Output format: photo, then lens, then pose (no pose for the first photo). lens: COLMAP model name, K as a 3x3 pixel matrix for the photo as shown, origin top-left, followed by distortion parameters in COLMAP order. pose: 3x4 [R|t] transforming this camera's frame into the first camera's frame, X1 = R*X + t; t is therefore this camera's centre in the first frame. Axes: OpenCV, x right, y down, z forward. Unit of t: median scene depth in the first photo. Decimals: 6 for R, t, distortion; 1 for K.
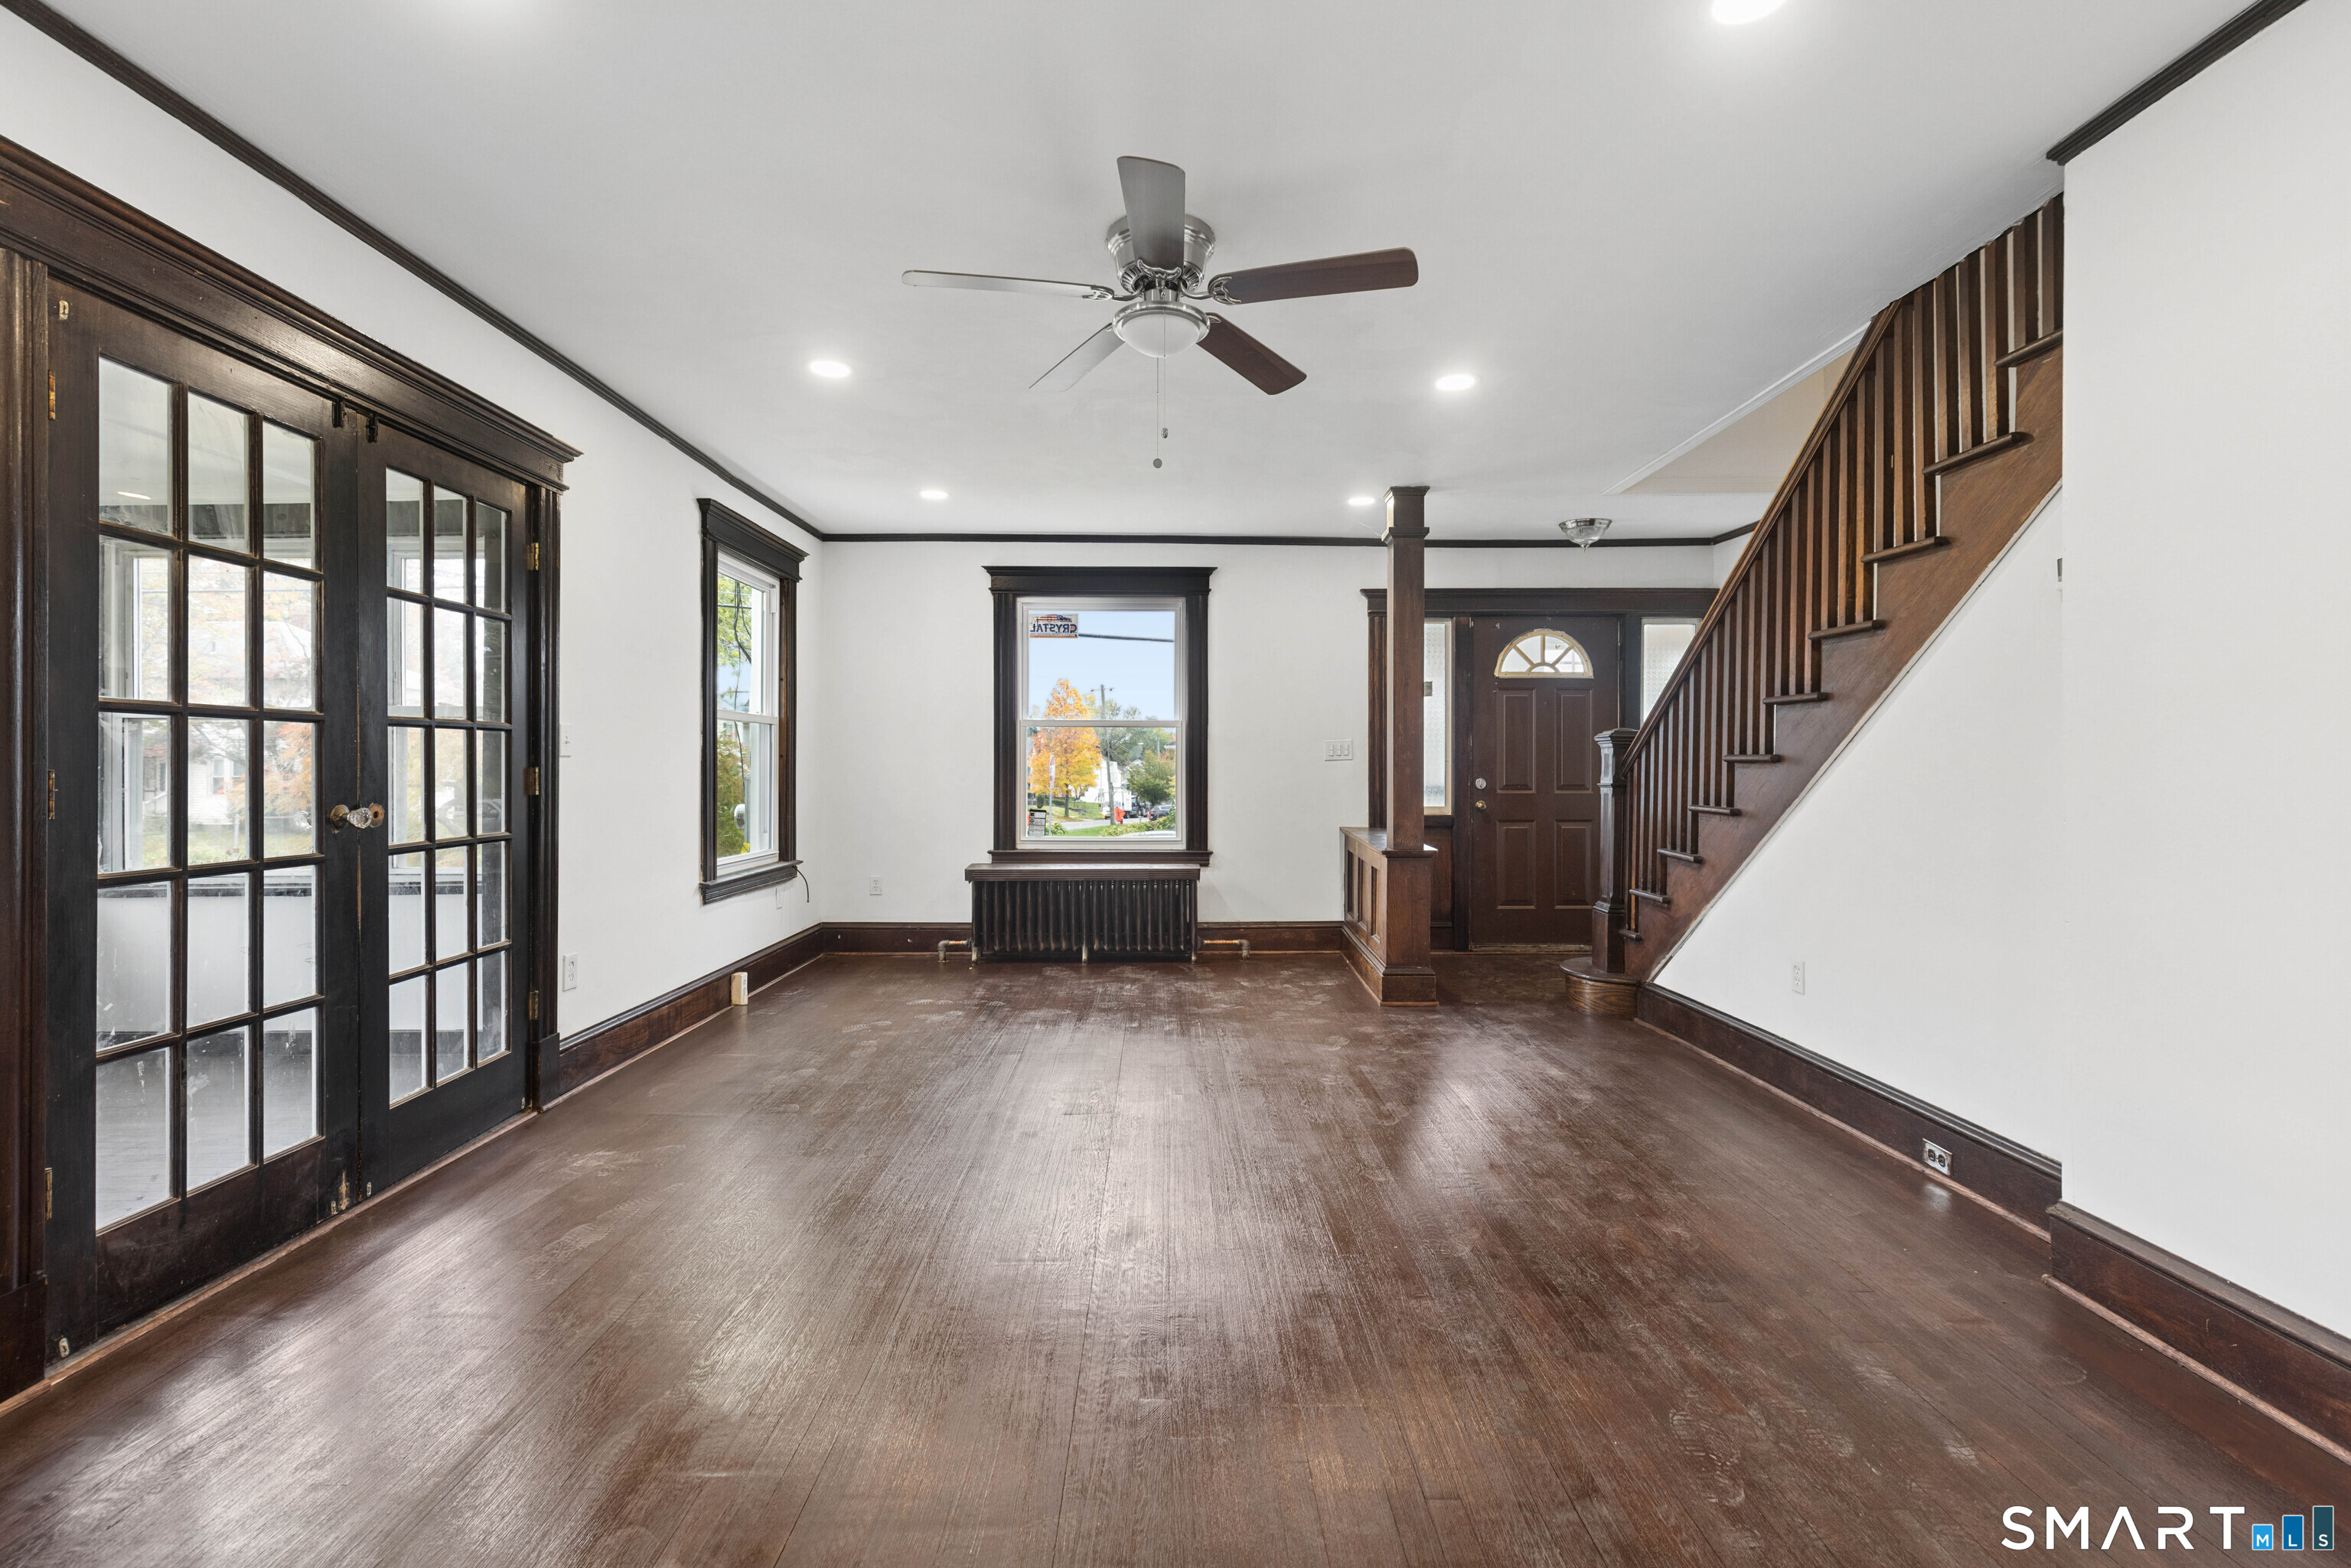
lens RADIAL K [[1103.8, 0, 1175.5], [0, 1103.8, 784.0], [0, 0, 1]] dist [0.000072, -0.000011]
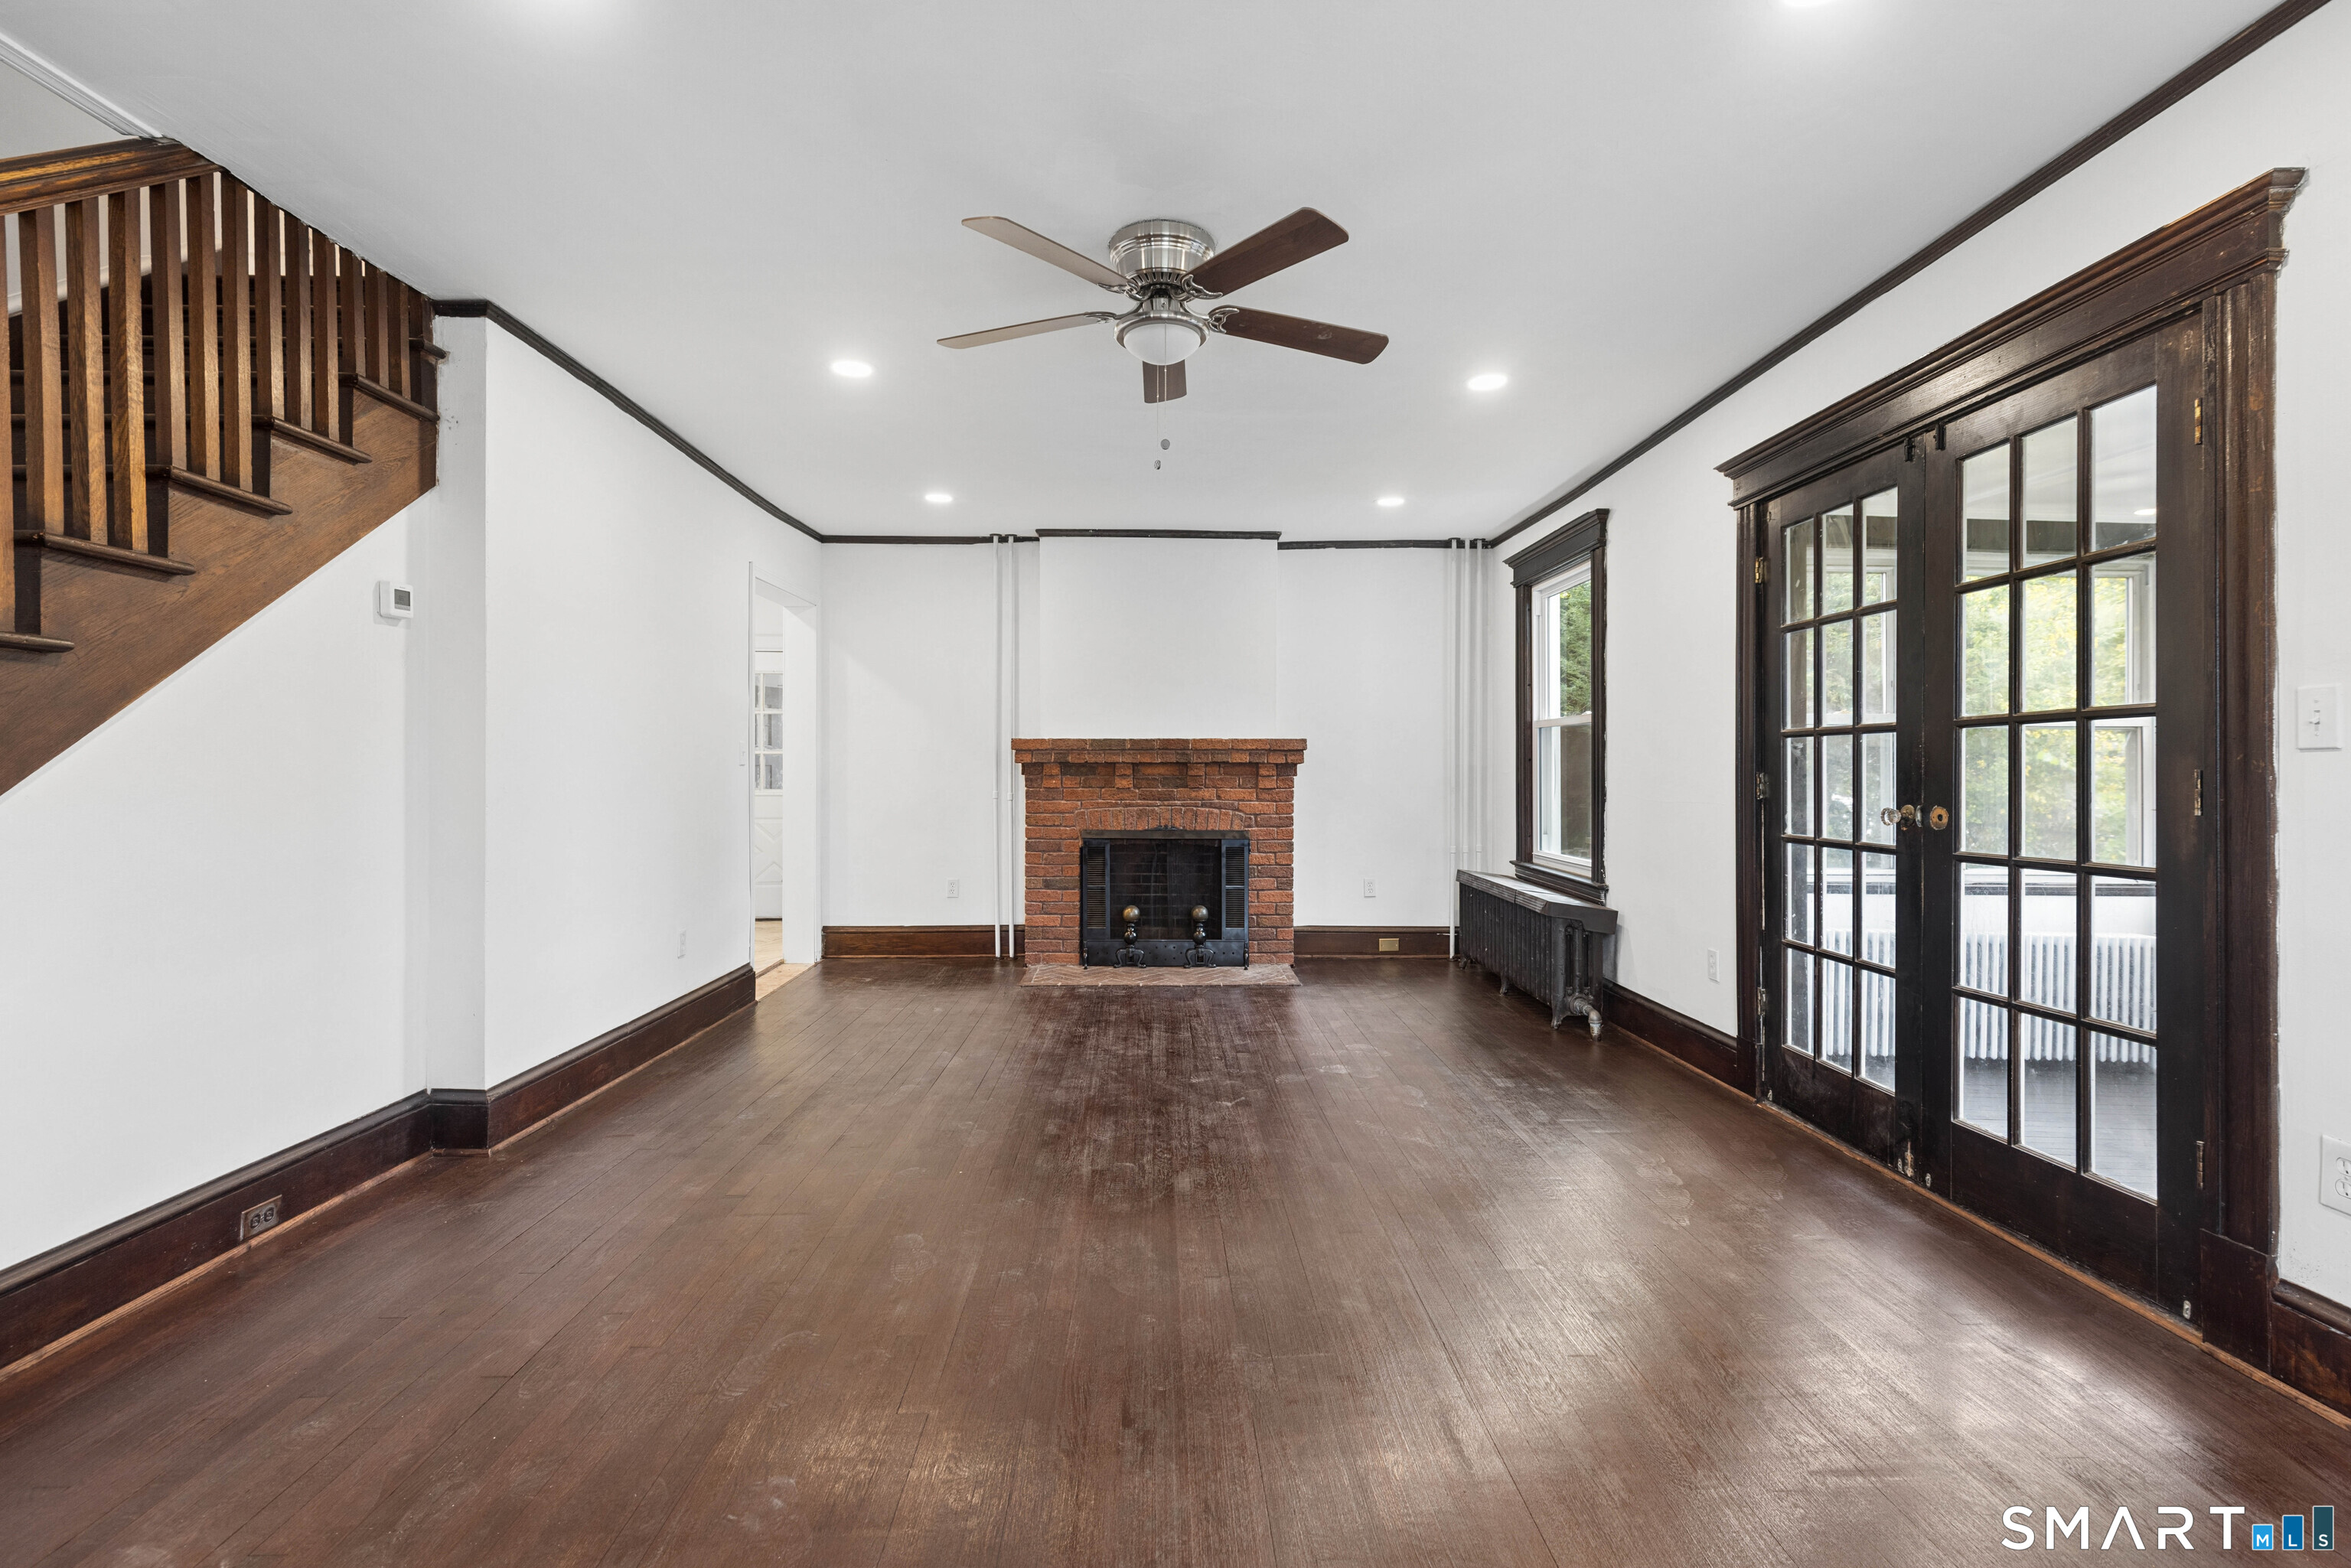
lens RADIAL K [[1103.8, 0, 1175.5], [0, 1103.8, 784.0], [0, 0, 1]] dist [0.000072, -0.000011]
pose [[-0.999865, -0.001669, -0.016361, -0.010235], [-0.002060, 0.999712, 0.023903, -0.025177], [0.016316, 0.023934, -0.999580, 2.034318]]
